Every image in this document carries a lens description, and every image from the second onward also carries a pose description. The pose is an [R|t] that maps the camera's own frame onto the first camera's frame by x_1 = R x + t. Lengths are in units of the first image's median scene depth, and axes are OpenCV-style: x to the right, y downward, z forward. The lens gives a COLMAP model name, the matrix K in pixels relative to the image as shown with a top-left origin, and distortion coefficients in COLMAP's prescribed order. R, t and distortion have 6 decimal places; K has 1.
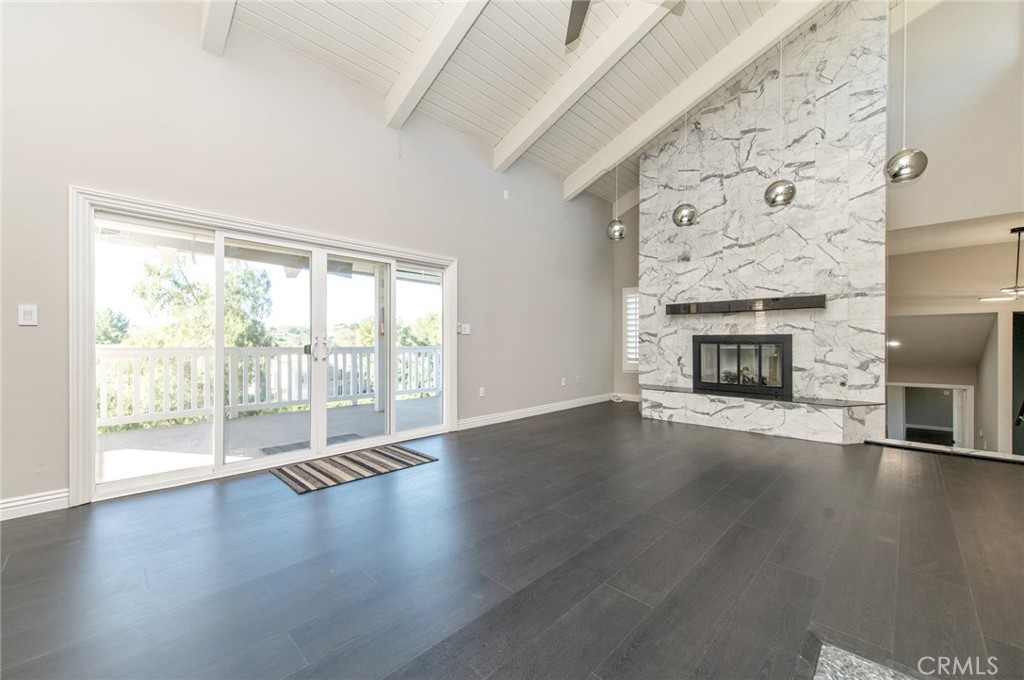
lens RADIAL K [[397.5, 0, 507.1], [0, 397.5, 344.1], [0, 0, 1]] dist [0.001103, -0.000023]
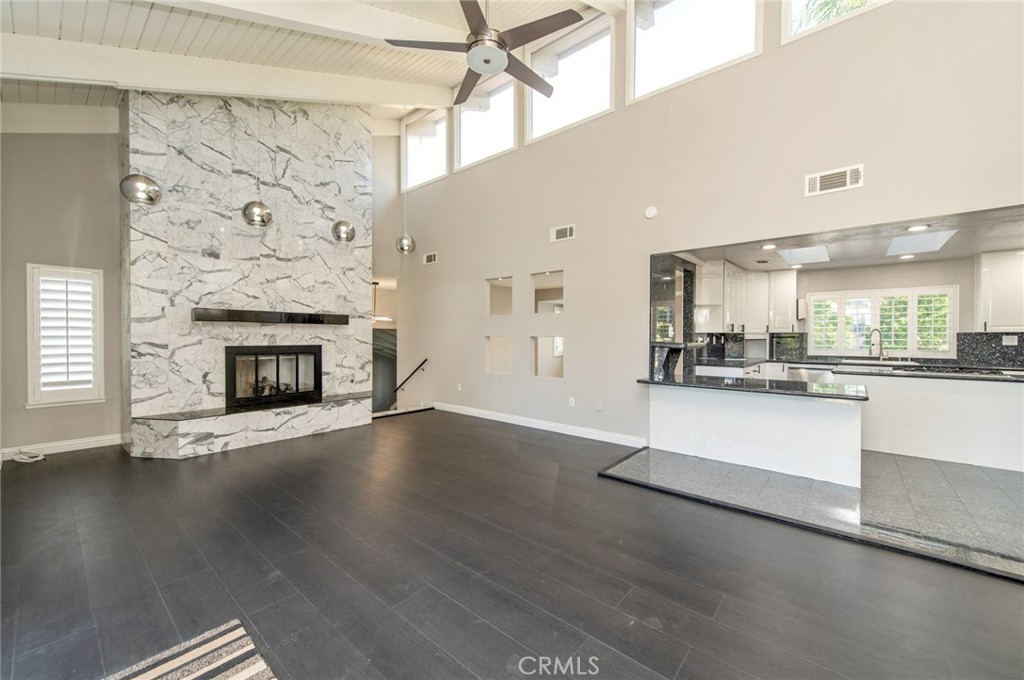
lens RADIAL K [[399.6, 0, 513.1], [0, 399.6, 336.9], [0, 0, 1]] dist [0.021759, -0.006681]
pose [[-0.080714, -0.003828, 0.996730, -0.486704], [0.001576, 0.999991, 0.003968, -0.047725], [-0.996736, 0.001892, -0.080708, 0.476287]]
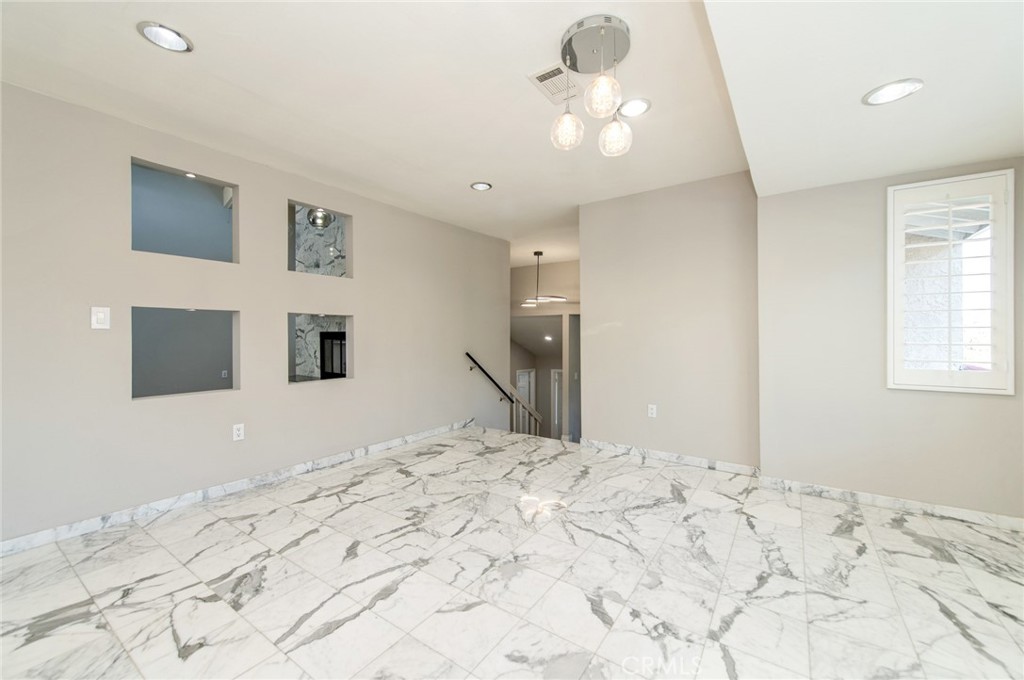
lens RADIAL K [[399.6, 0, 513.1], [0, 399.6, 336.9], [0, 0, 1]] dist [0.021759, -0.006681]
pose [[0.984640, -0.001438, 0.174590, 0.869365], [0.000492, 0.999985, 0.005458, -0.014689], [-0.174596, -0.005289, 0.984626, -0.267458]]
